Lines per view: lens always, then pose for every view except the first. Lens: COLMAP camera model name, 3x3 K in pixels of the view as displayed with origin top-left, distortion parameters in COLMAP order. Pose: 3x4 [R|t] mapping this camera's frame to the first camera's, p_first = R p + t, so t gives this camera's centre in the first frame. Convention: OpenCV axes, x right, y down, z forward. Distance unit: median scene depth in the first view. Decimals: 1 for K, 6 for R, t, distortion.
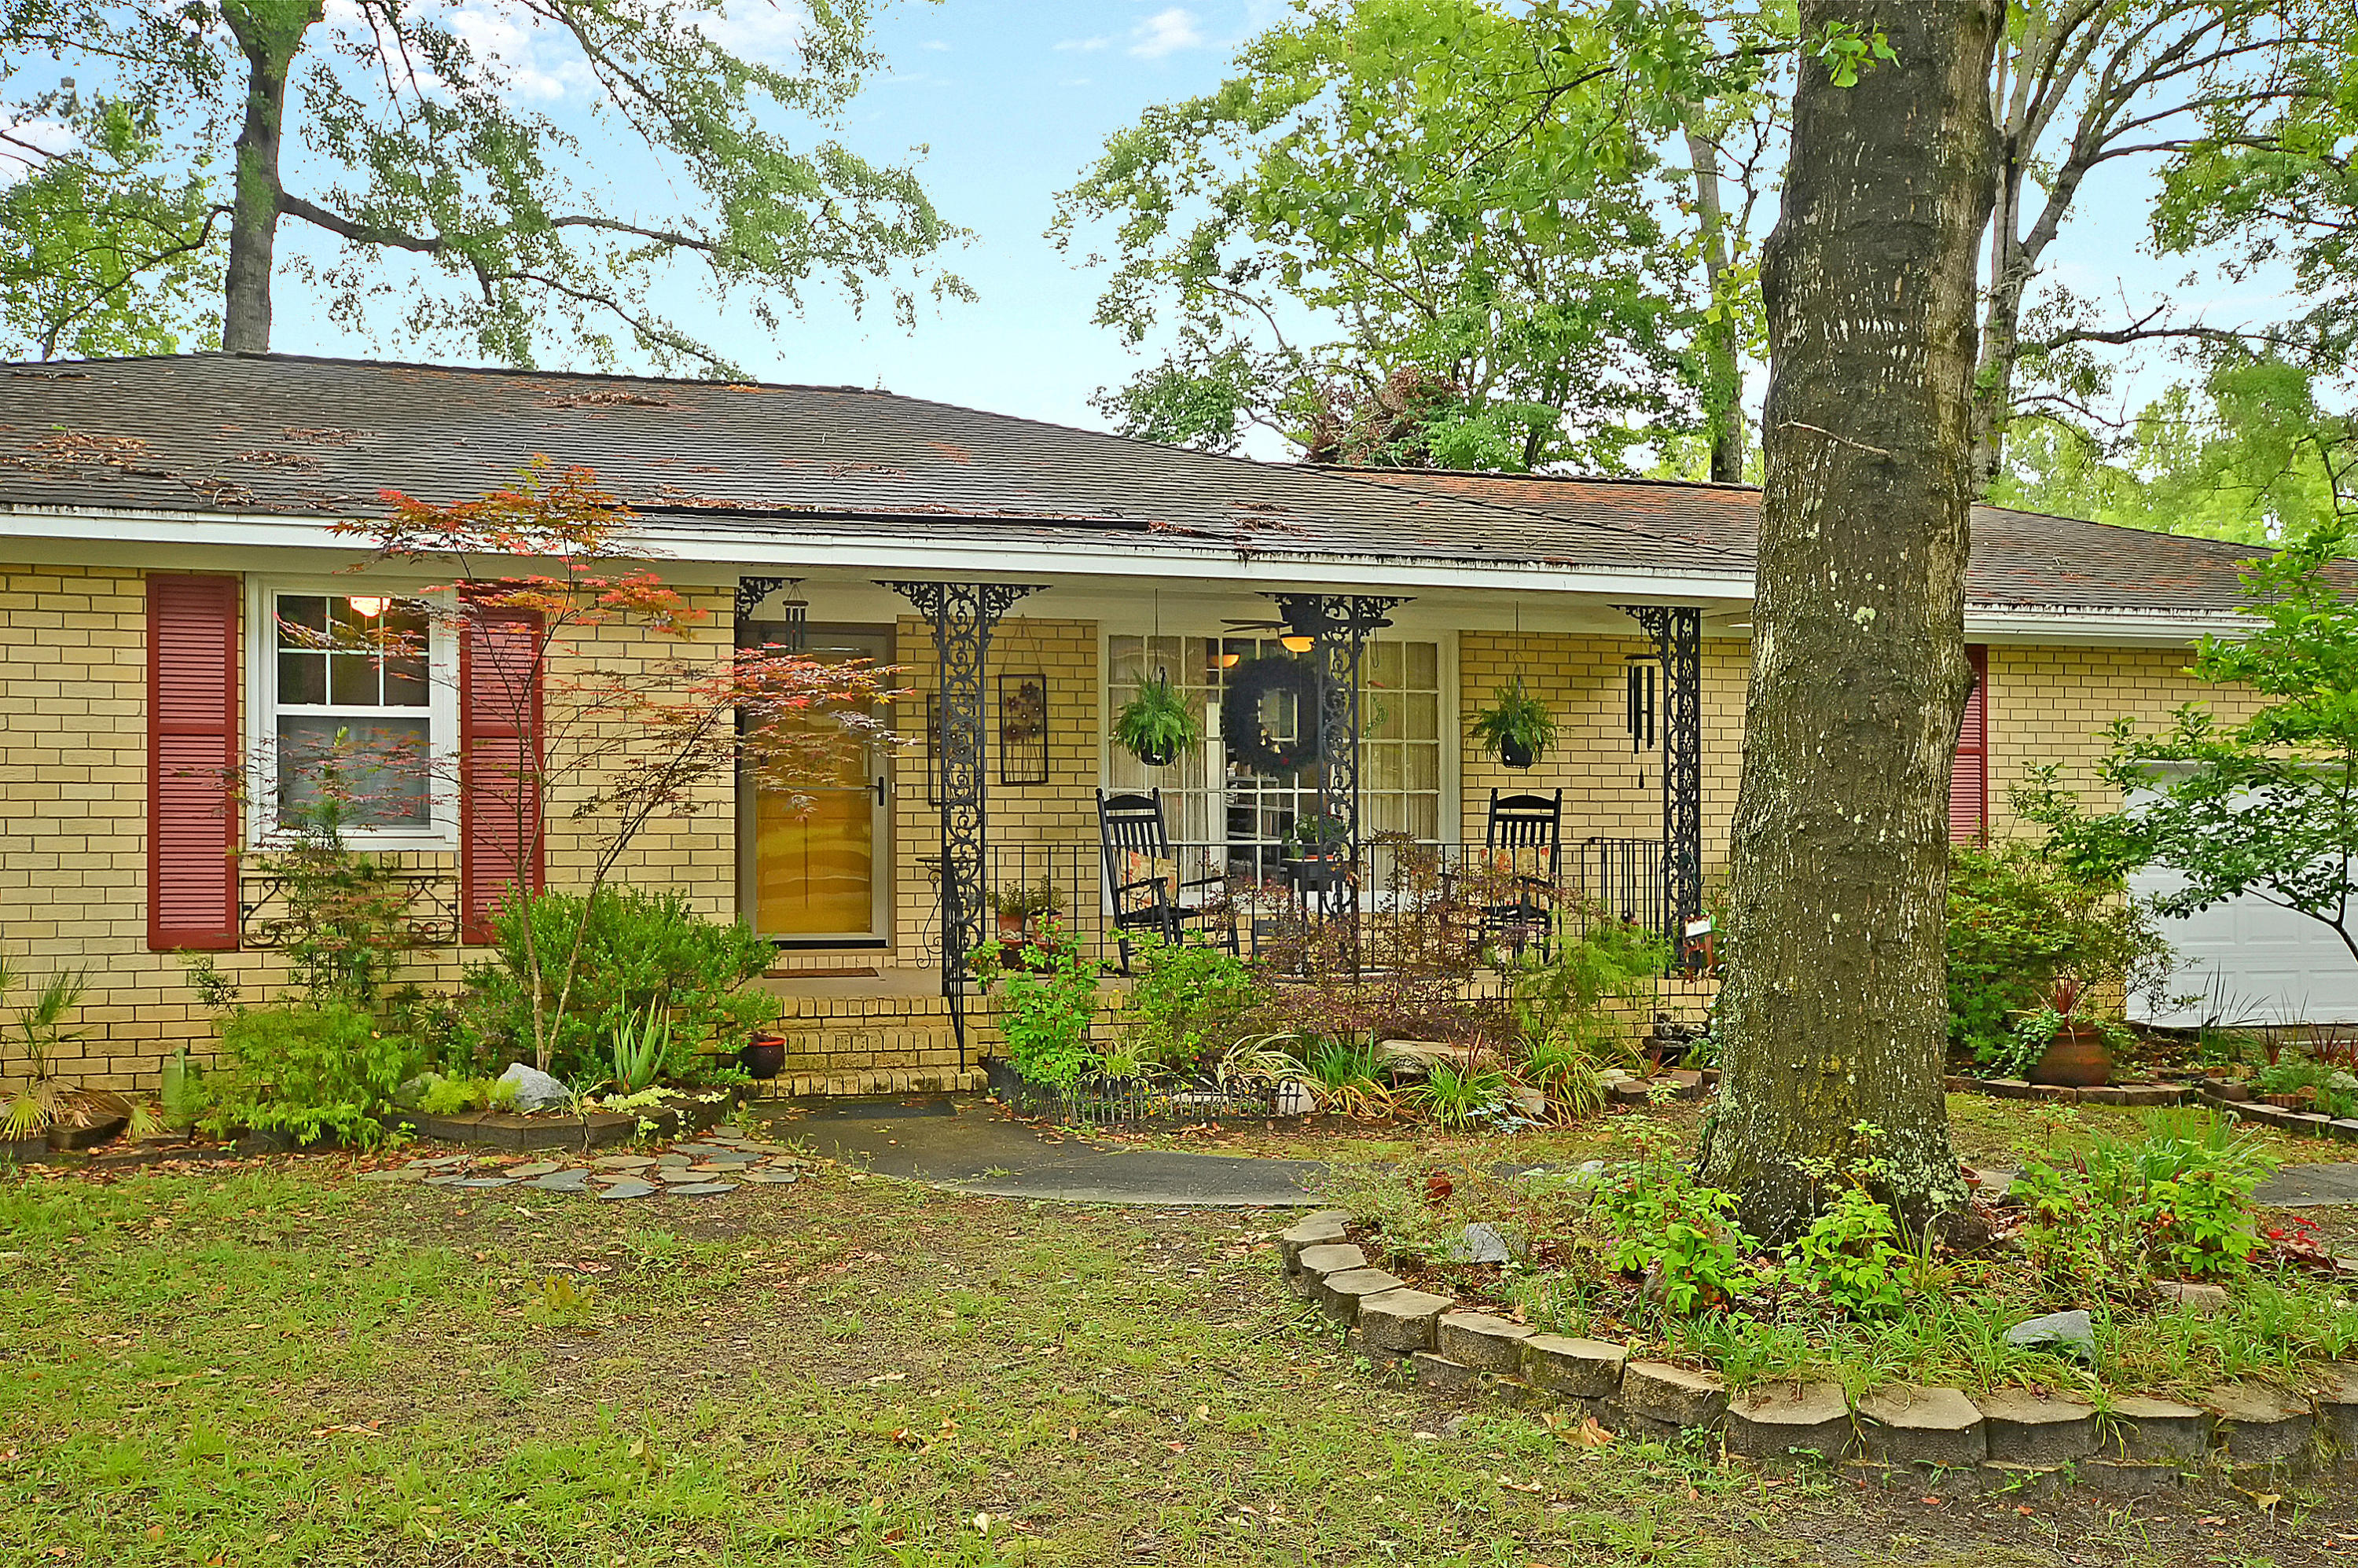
lens RADIAL K [[2004.5, 0, 1216.4], [0, 2004.5, 770.4], [0, 0, 1]] dist [0.015244, -0.001001]
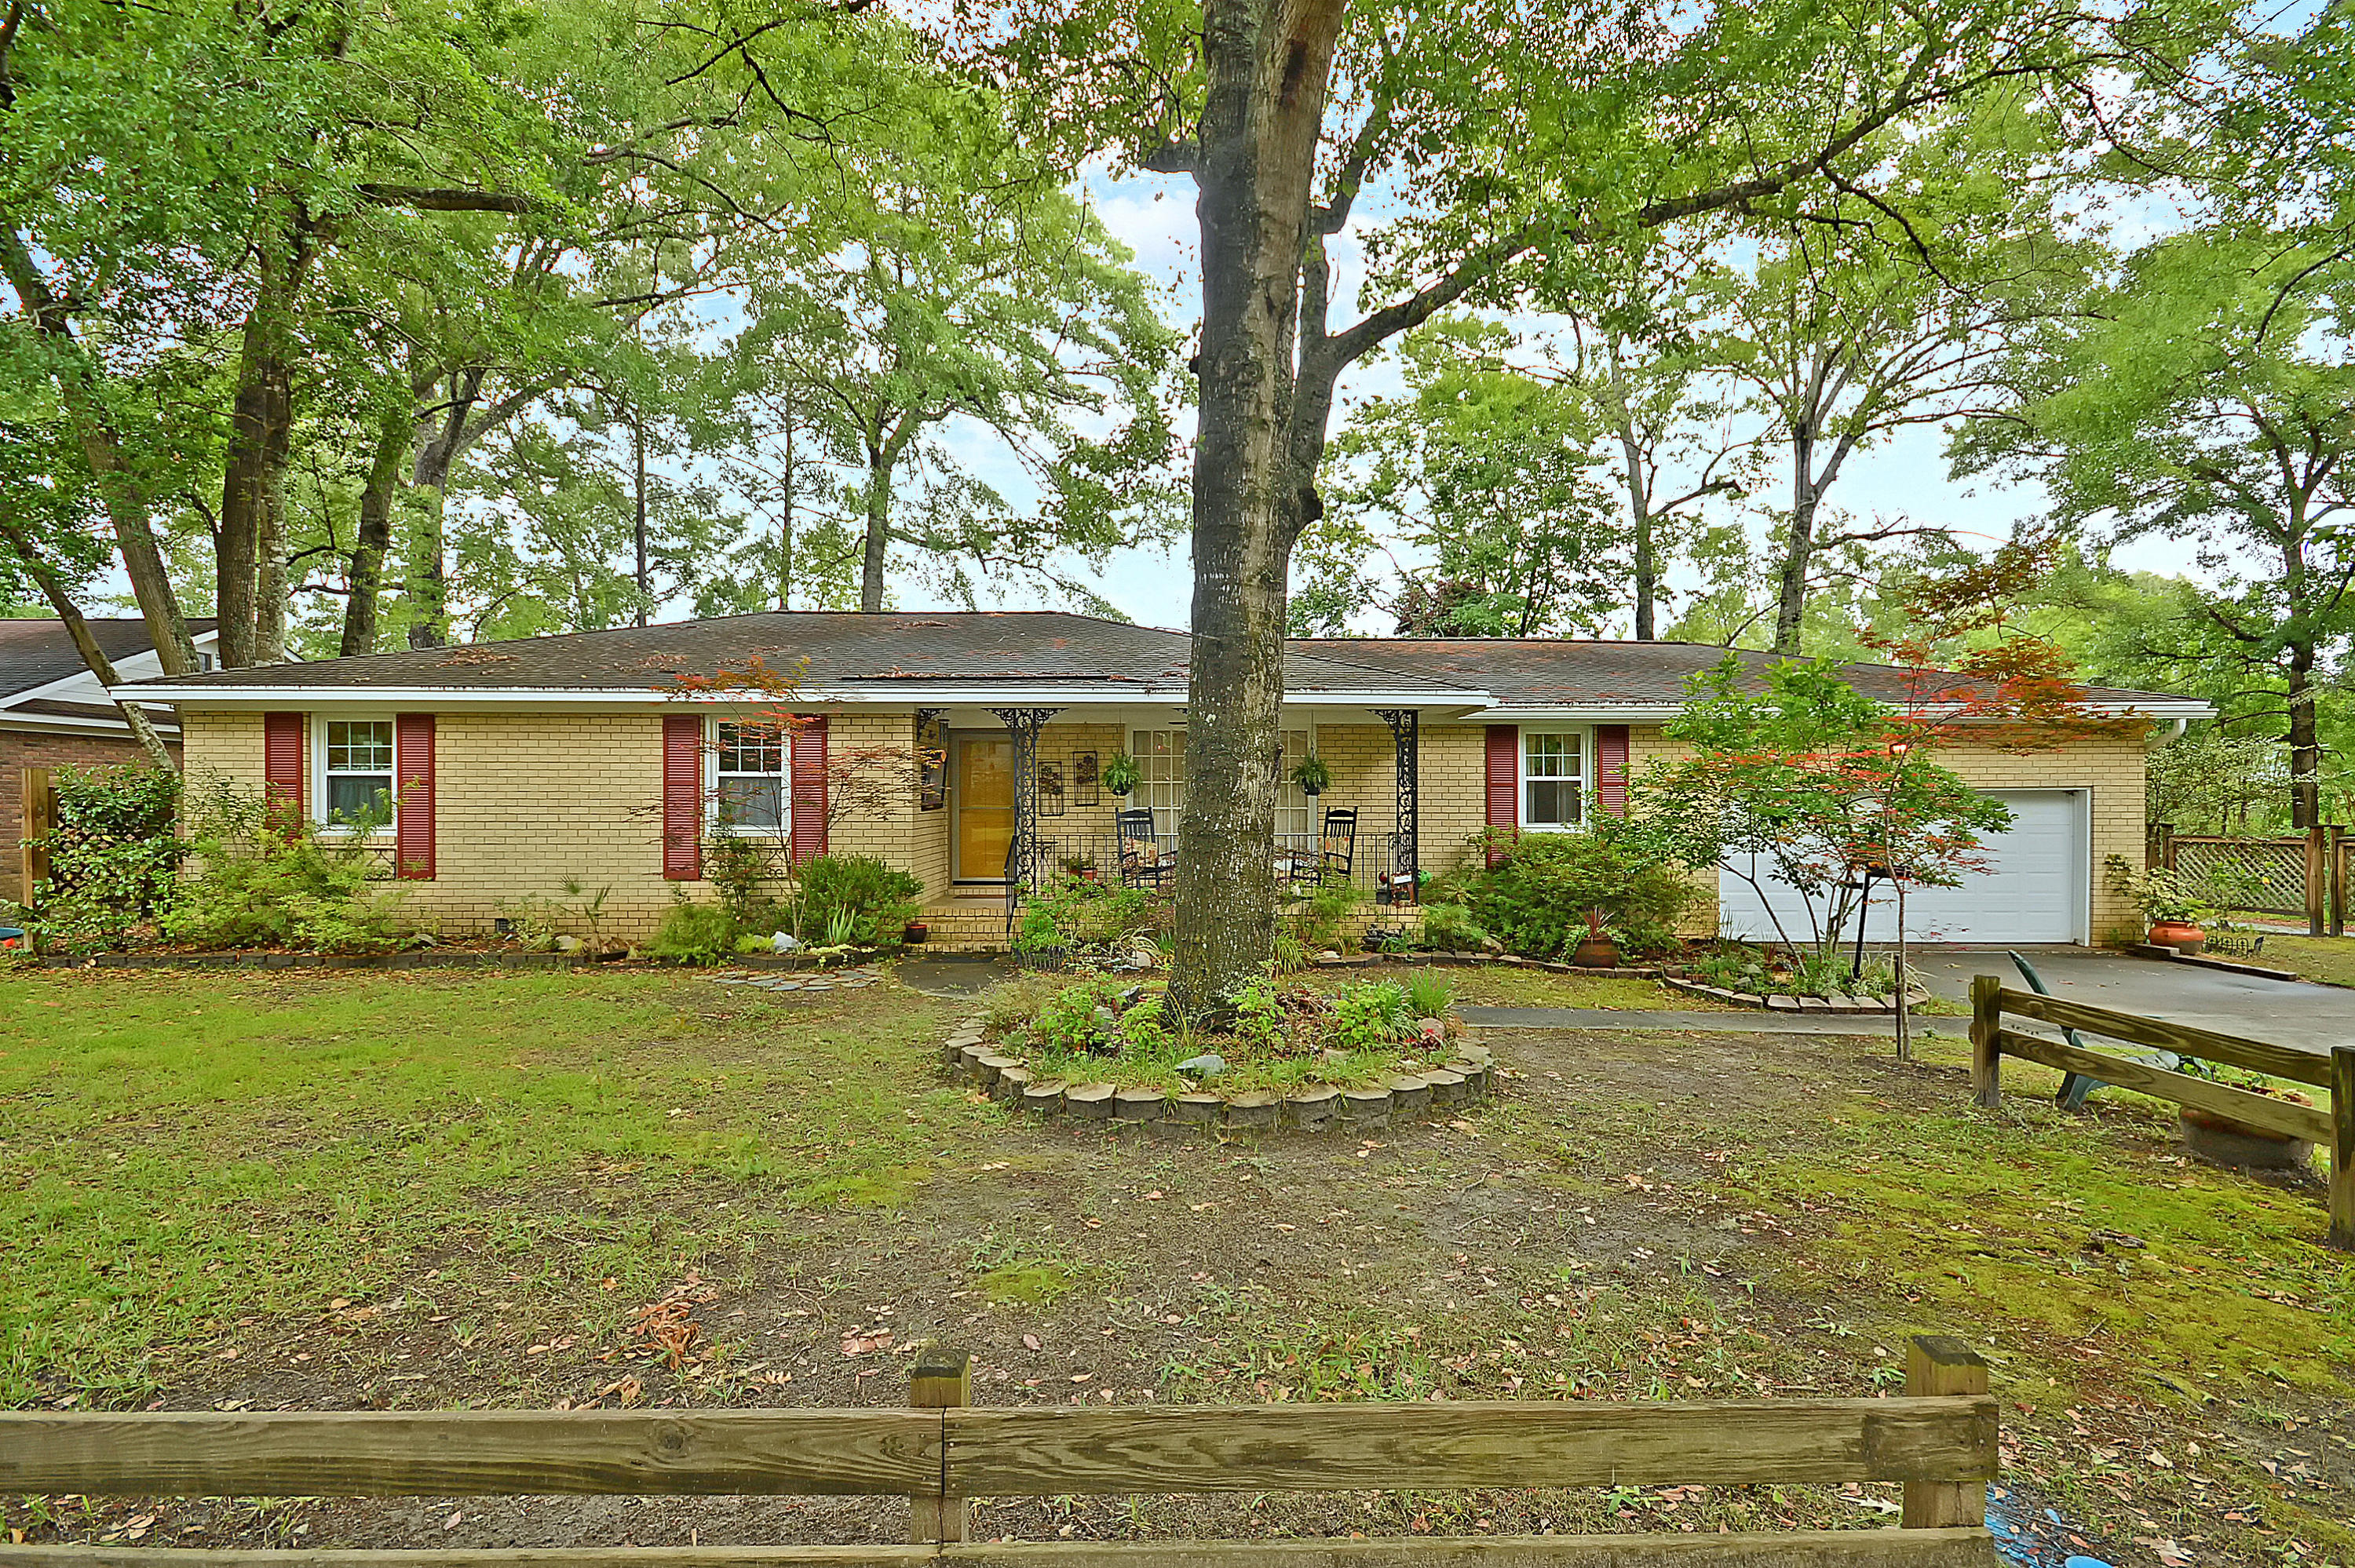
lens RADIAL K [[1070.4, 0, 1174.2], [0, 1070.4, 798.8], [0, 0, 1]] dist [0.001641, 0.000260]
pose [[0.969142, -0.007499, -0.246390, 0.318871], [0.007211, 0.999972, -0.002072, 0.003724], [0.246399, 0.000231, 0.969168, -0.035893]]
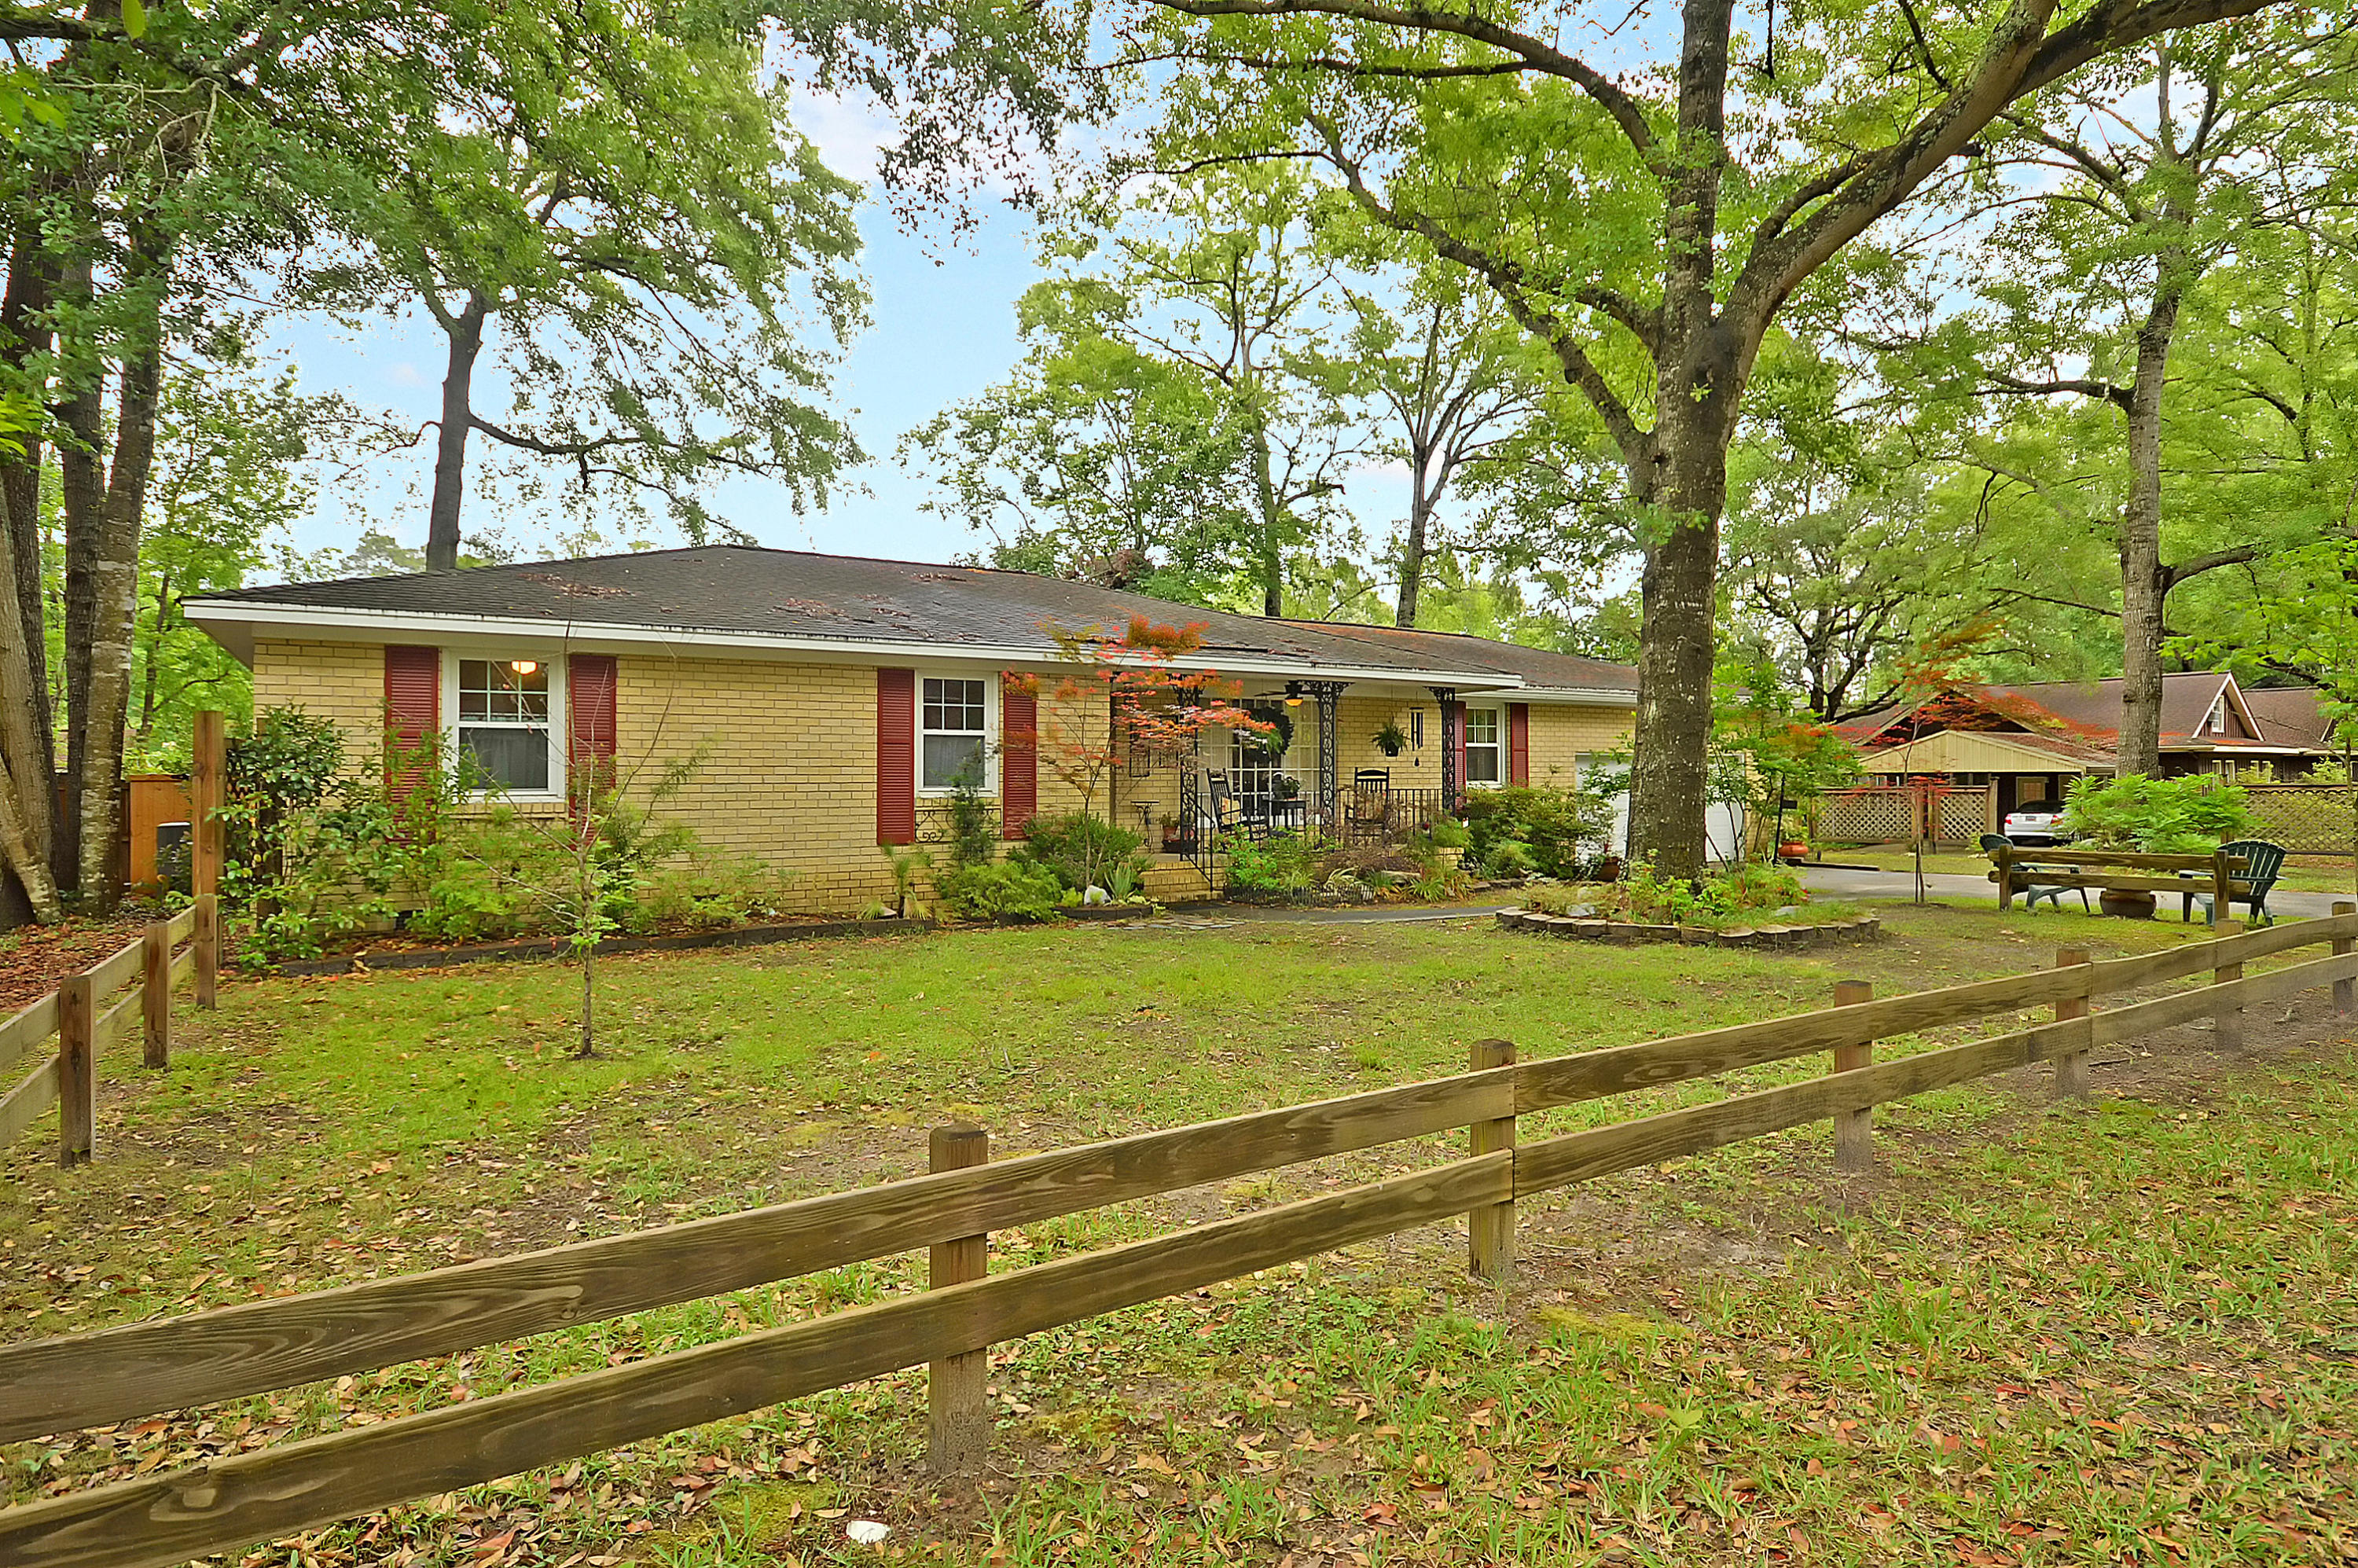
lens RADIAL K [[1177.1, 0, 1179.0], [0, 1177.1, 784.0], [0, 0, 1]] dist [0.000460, -0.000030]
pose [[0.963038, -0.011943, 0.269099, -0.535894], [0.007582, 0.999823, 0.017241, 0.005367], [-0.269257, -0.014563, 0.962958, -0.278917]]
